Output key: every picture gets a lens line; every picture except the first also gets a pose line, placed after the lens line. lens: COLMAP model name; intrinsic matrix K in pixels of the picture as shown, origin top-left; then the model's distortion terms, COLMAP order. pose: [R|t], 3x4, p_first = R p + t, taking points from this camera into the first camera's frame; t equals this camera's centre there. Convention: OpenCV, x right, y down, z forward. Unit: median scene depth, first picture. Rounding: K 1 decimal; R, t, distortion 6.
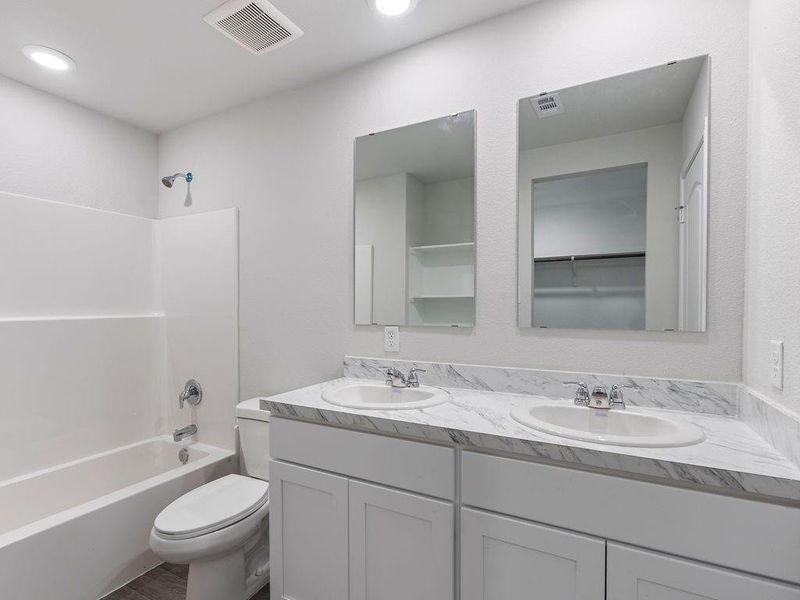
lens RADIAL K [[404.2, 0, 394.2], [0, 404.2, 300.6], [0, 0, 1]] dist [-0.001883, -0.000054]
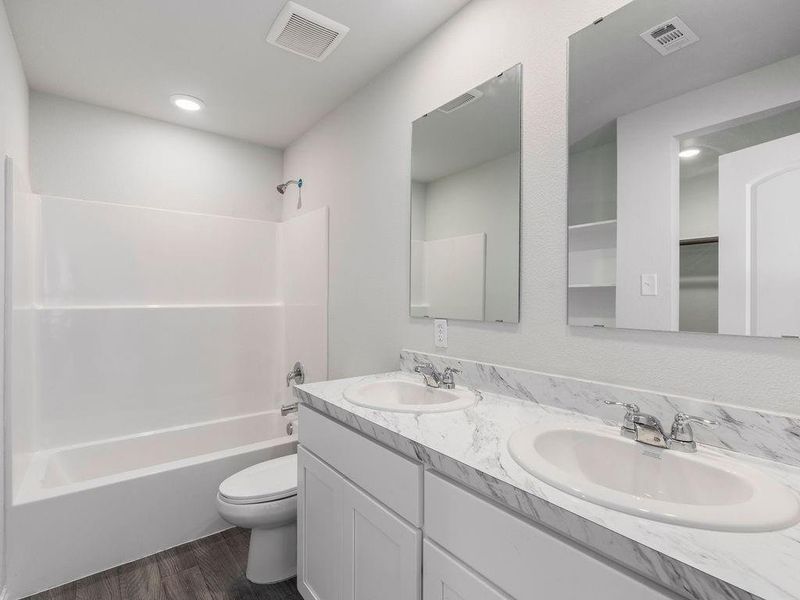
lens RADIAL K [[398.2, 0, 400.4], [0, 398.2, 286.6], [0, 0, 1]] dist [-0.001942, -0.000201]
pose [[0.911210, -0.006507, -0.411890, 0.315629], [-0.000143, 0.999870, -0.016111, 0.004426], [0.411941, 0.014739, 0.911091, 0.155585]]
